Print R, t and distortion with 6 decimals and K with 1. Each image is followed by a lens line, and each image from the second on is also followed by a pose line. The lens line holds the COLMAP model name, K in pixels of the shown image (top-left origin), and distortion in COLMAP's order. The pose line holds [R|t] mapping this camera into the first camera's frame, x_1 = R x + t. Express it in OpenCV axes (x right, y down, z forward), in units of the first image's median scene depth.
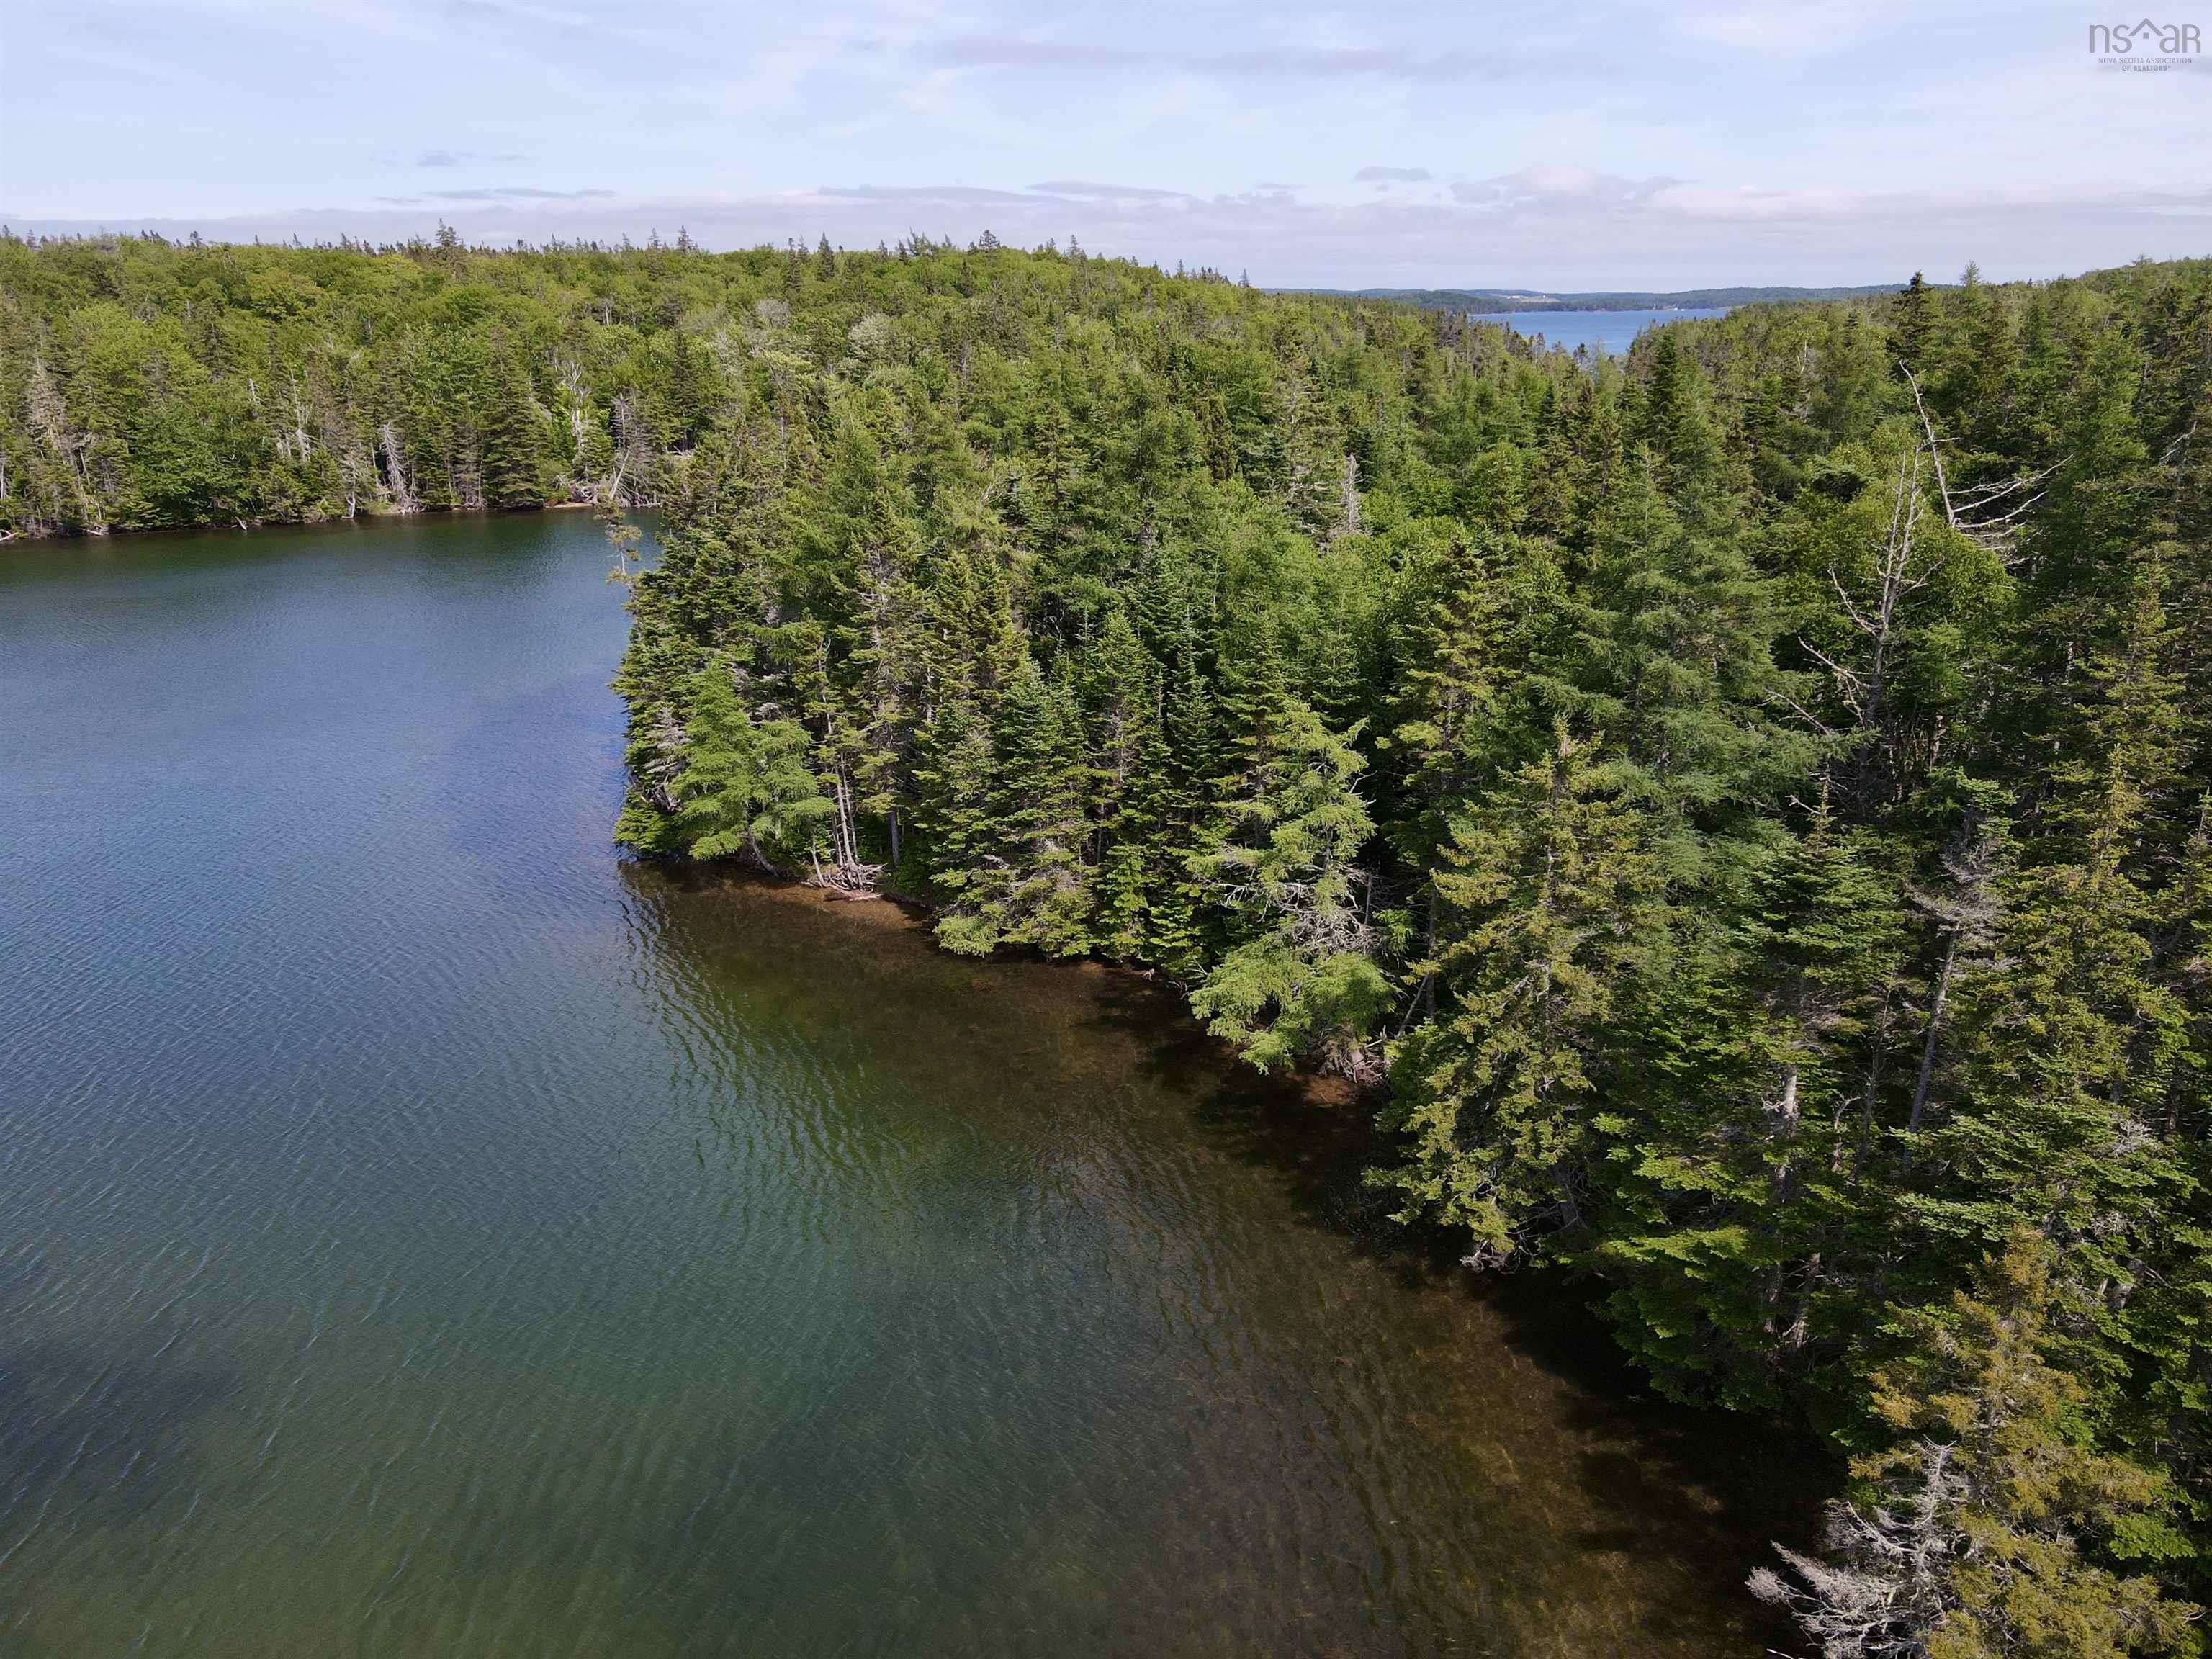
lens RADIAL K [[1612.6, 0, 1105.9], [0, 1612.6, 852.1], [0, 0, 1]] dist [0.003573, 0.010951]
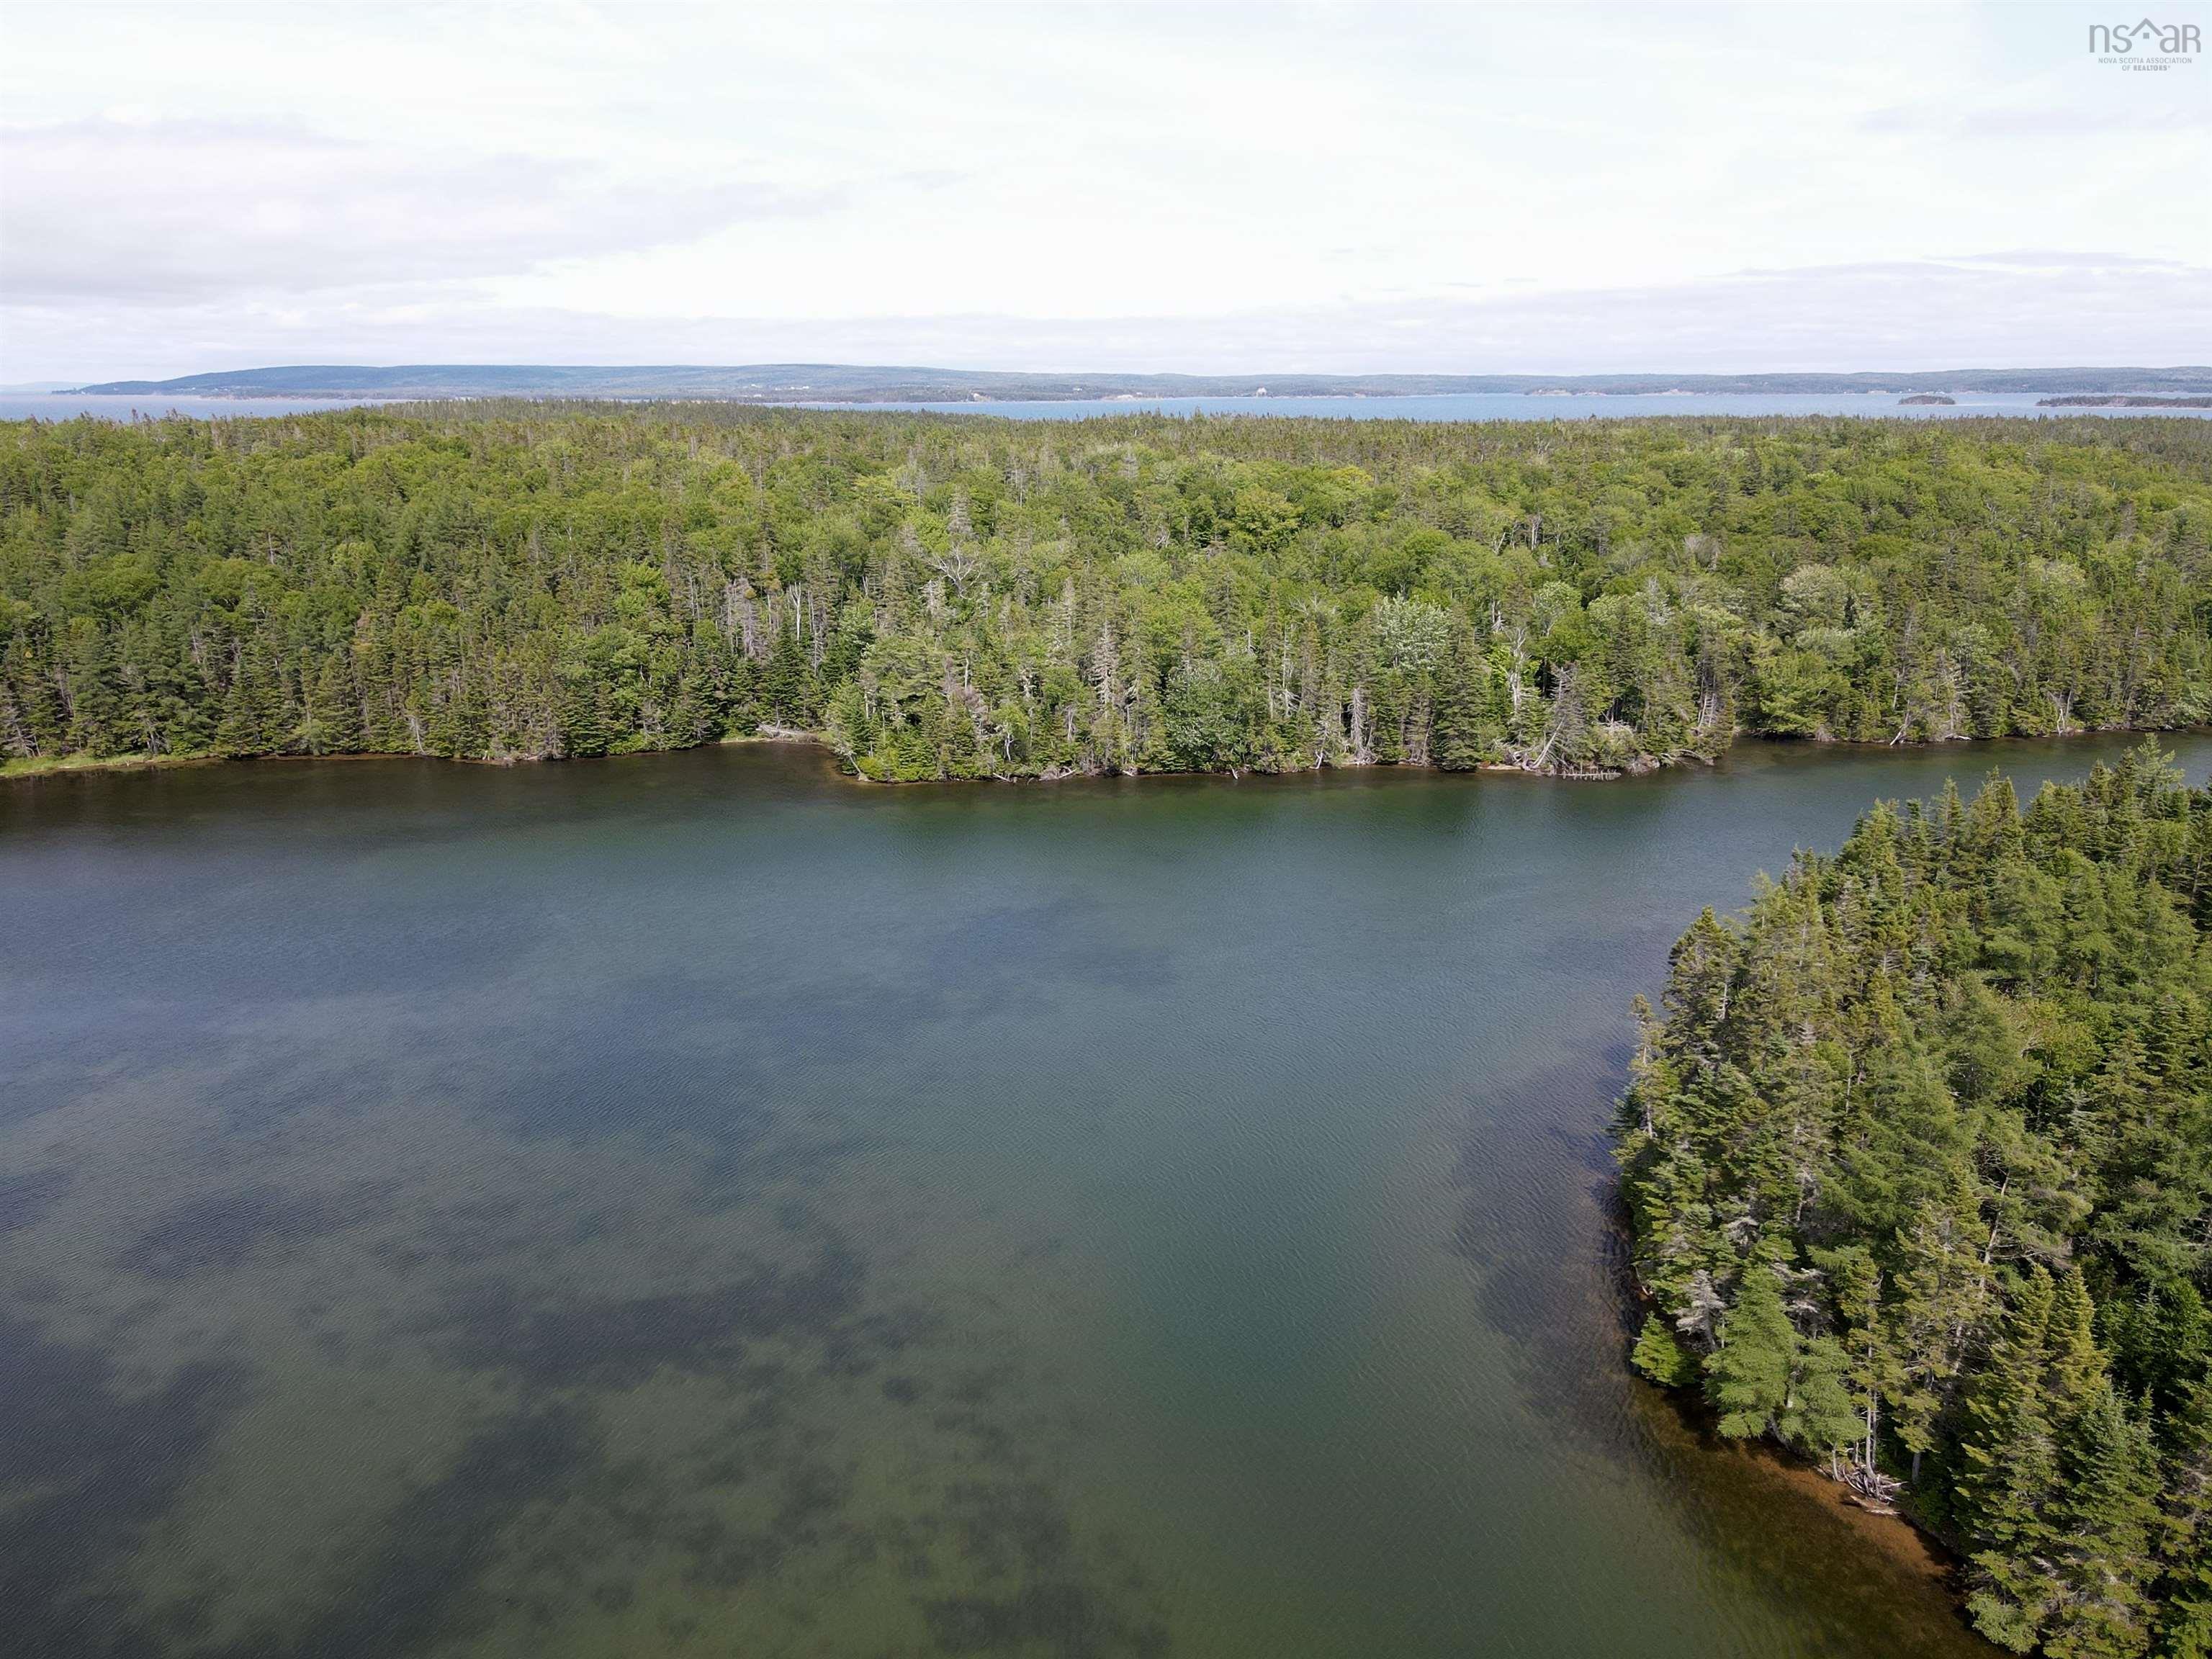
lens RADIAL K [[1612.6, 0, 1105.9], [0, 1612.6, 852.1], [0, 0, 1]] dist [0.003573, 0.010951]
pose [[0.880231, 0.132625, -0.455636, -0.064667], [-0.146334, 0.989221, 0.005241, -0.129206], [0.451420, 0.062062, 0.890151, -0.091665]]
